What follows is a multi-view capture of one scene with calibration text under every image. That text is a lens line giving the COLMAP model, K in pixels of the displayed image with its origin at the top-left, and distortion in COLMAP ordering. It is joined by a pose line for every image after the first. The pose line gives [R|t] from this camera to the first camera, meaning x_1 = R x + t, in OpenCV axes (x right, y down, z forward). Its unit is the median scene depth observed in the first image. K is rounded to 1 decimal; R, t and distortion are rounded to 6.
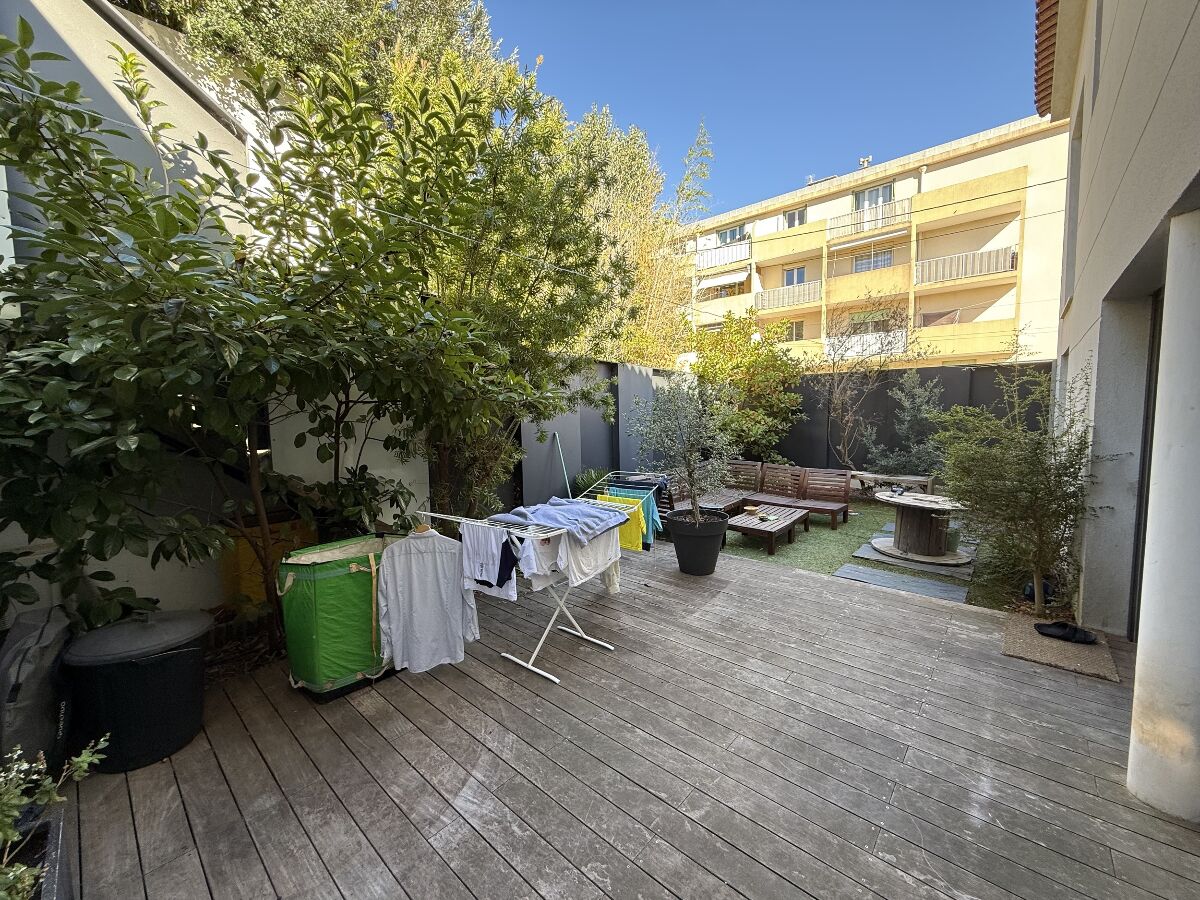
lens RADIAL K [[479.0, 0, 596.8], [0, 479.0, 450.4], [0, 0, 1]] dist [-0.001684, -0.000404]
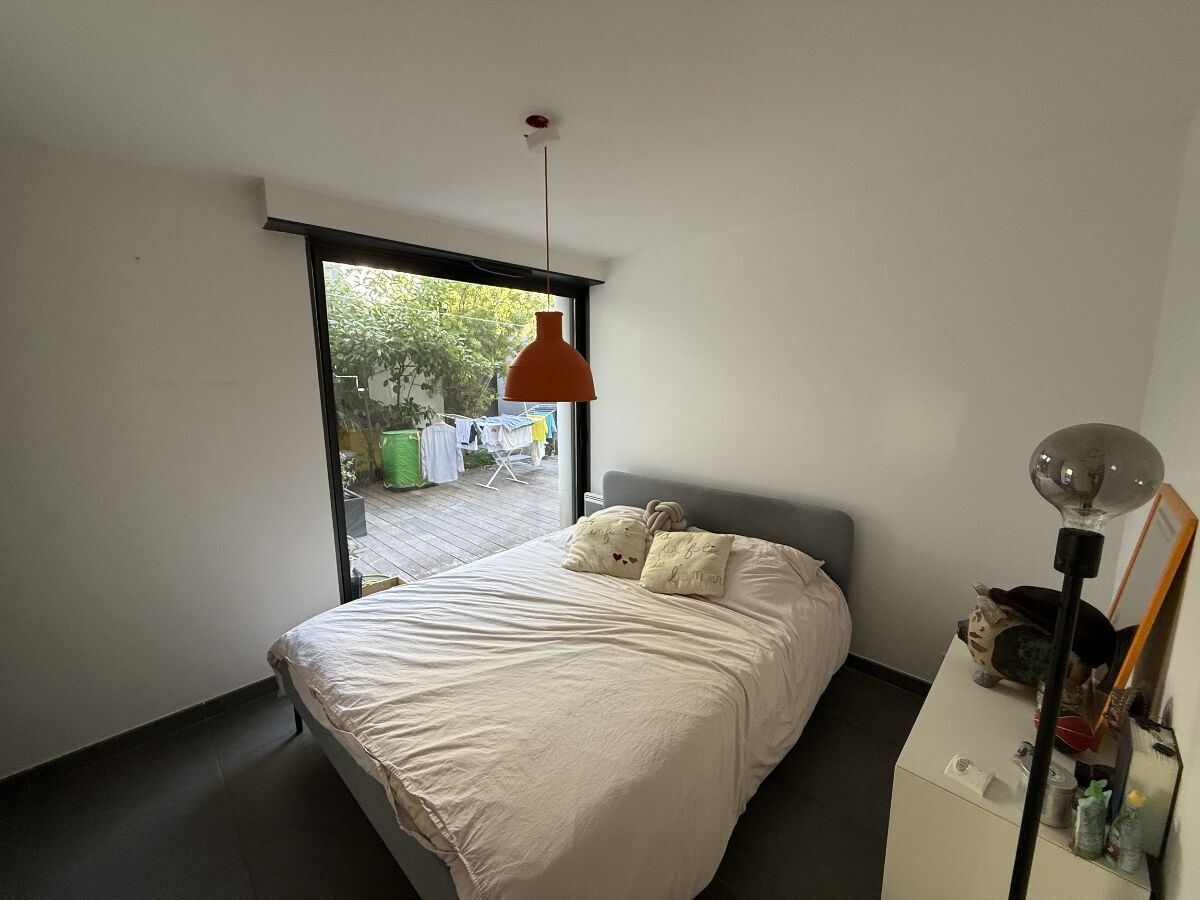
lens RADIAL K [[479.0, 0, 596.8], [0, 479.0, 450.4], [0, 0, 1]] dist [-0.001684, -0.000404]
pose [[0.998803, 0.021081, -0.044140, 0.487732], [-0.017568, 0.996758, 0.078519, 0.101527], [0.045652, -0.077650, 0.995935, -1.247946]]
